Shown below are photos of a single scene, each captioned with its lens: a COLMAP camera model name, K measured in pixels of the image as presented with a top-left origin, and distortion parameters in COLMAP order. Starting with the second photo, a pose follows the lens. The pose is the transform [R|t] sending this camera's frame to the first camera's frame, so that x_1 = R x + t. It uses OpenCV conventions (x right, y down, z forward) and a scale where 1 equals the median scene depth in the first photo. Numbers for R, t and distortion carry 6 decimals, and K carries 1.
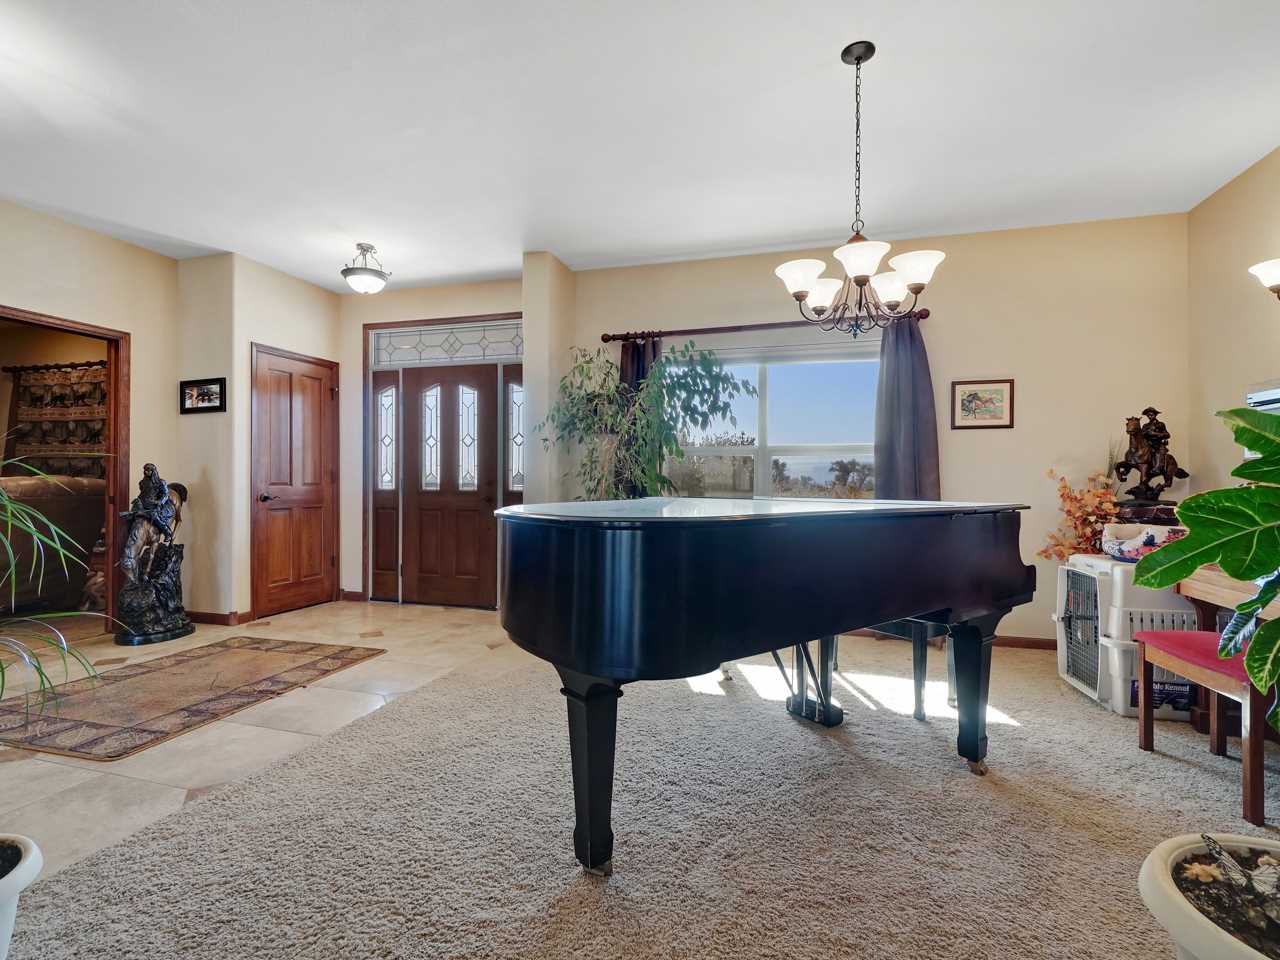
lens RADIAL K [[625.5, 0, 630.3], [0, 625.5, 481.5], [0, 0, 1]] dist [0.002280, -0.001308]
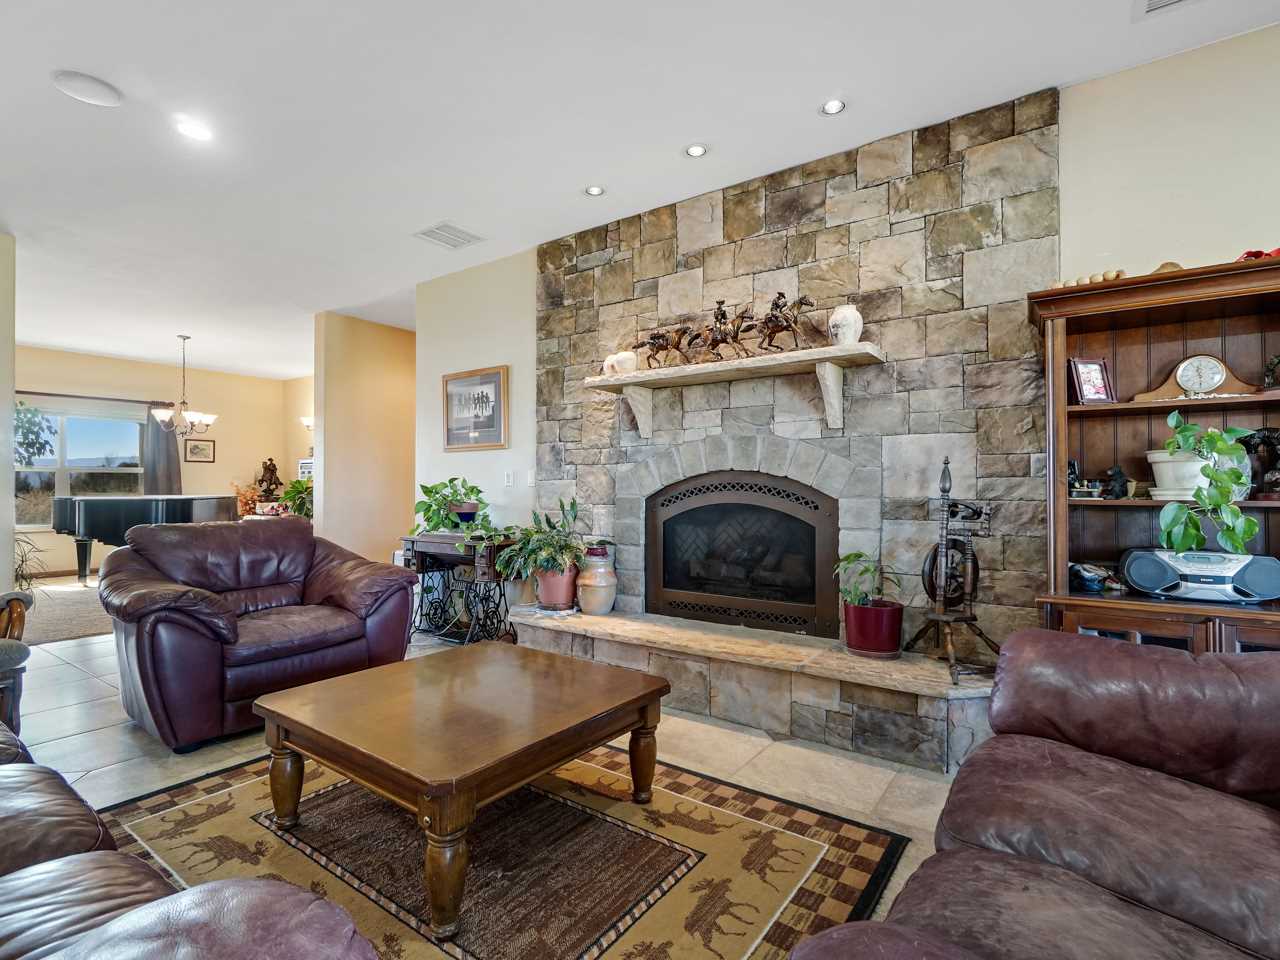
lens RADIAL K [[625.5, 0, 638.0], [0, 625.5, 482.9], [0, 0, 1]] dist [0.002280, -0.001308]
pose [[0.320560, 0.000036, 0.947228, -0.119711], [0.001166, 0.999999, -0.000433, -0.001459], [-0.947227, 0.001243, 0.320560, -0.133850]]
